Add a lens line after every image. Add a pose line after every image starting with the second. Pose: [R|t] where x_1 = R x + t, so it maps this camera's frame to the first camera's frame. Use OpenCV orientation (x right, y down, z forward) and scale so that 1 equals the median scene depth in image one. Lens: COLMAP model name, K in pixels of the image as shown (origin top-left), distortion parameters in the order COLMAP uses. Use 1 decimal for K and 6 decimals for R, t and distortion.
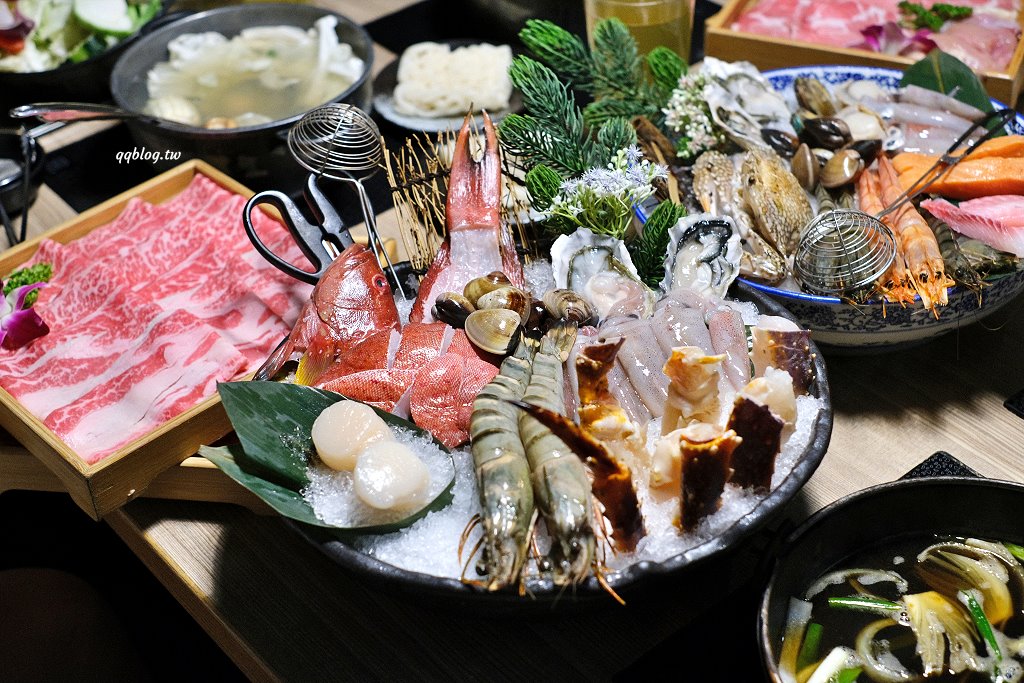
lens RADIAL K [[1864.8, 0, 512.0], [0, 1864.8, 341.5], [0, 0, 1]] dist [-0.061102, -0.157430]
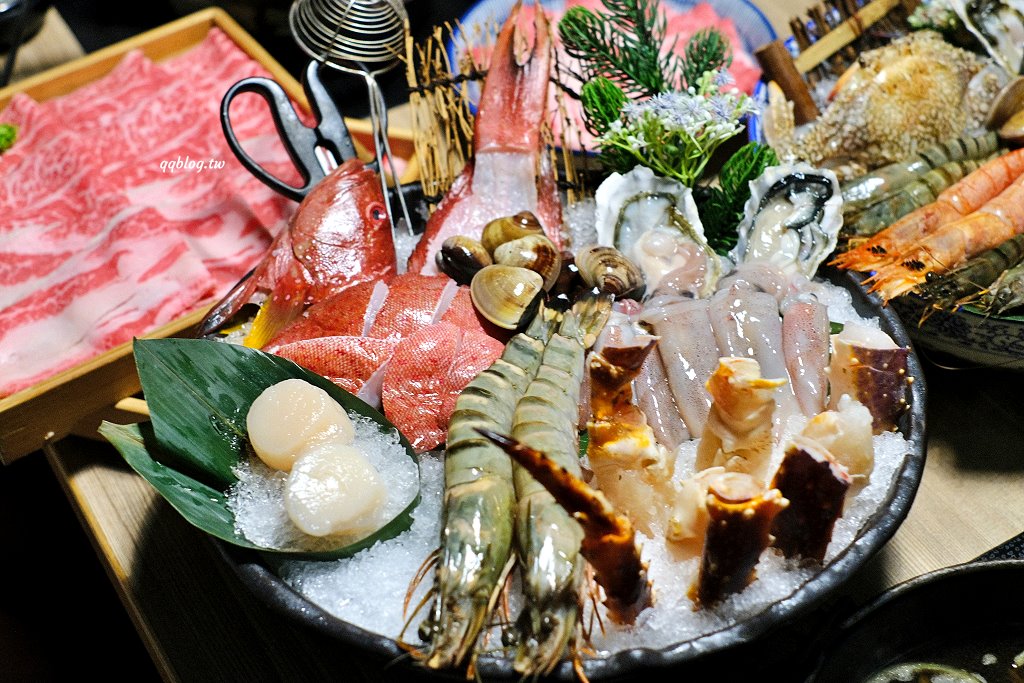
lens RADIAL K [[1864.8, 0, 512.0], [0, 1864.8, 341.5], [0, 0, 1]] dist [-0.061102, -0.157430]
pose [[0.989702, 0.111517, -0.089742, 0.064748], [-0.099959, 0.987191, 0.124346, -0.083697], [0.102460, -0.114095, 0.988172, 0.223221]]
